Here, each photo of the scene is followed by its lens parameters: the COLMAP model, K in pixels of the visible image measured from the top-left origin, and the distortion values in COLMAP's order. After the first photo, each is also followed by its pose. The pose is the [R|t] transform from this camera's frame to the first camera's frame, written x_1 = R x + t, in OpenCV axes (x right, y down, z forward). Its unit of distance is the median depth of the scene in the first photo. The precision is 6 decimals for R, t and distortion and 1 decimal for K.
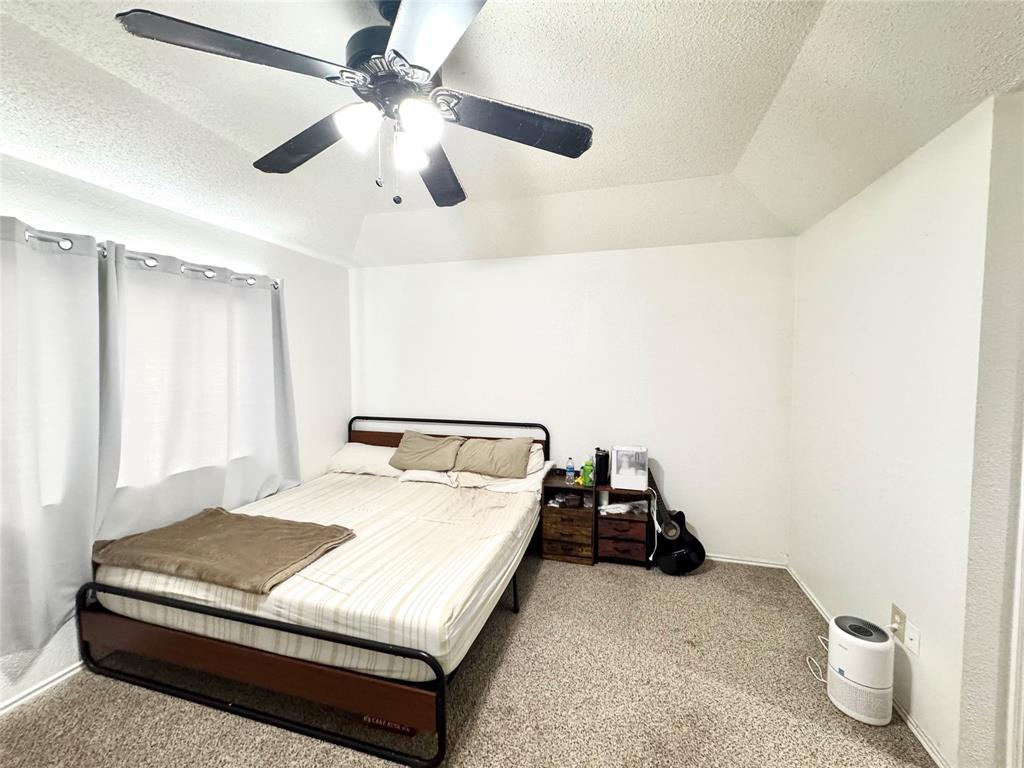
lens RADIAL K [[408.6, 0, 512.0], [0, 408.6, 384.0], [0, 0, 1]] dist [0.001225, 0.000361]
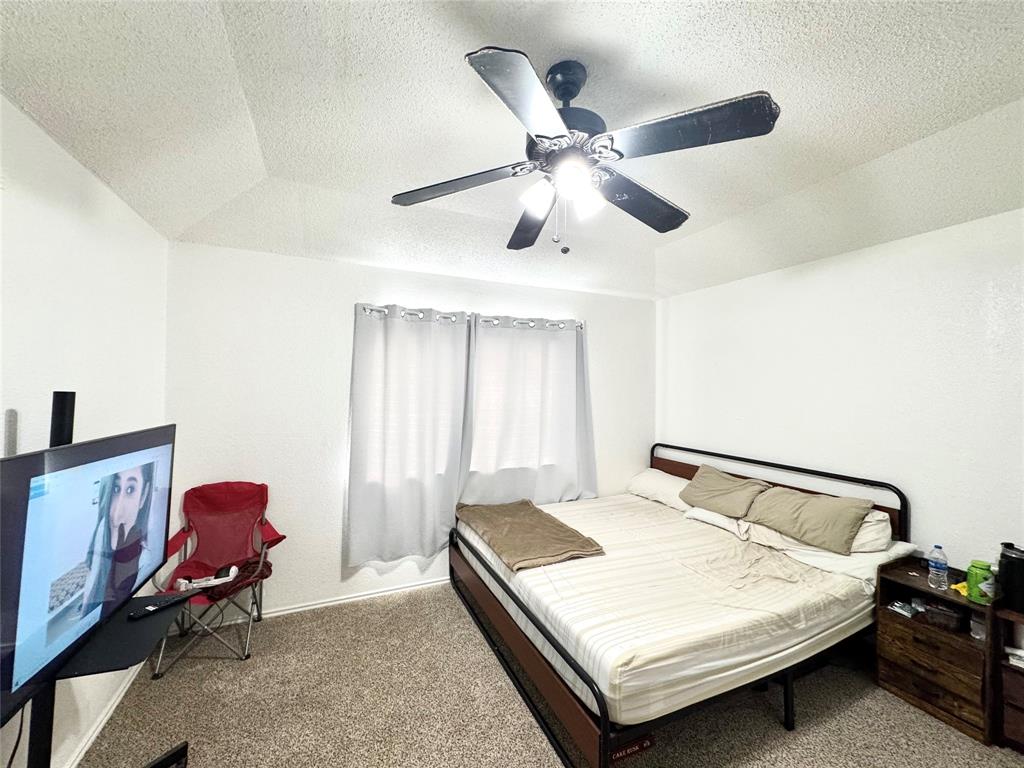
lens RADIAL K [[408.6, 0, 512.0], [0, 408.6, 384.0], [0, 0, 1]] dist [0.001225, 0.000361]
pose [[0.643087, 0.000982, -0.765792, 0.220491], [-0.048071, 0.998079, -0.039089, -0.013572], [0.764283, 0.061950, 0.641899, 0.082816]]
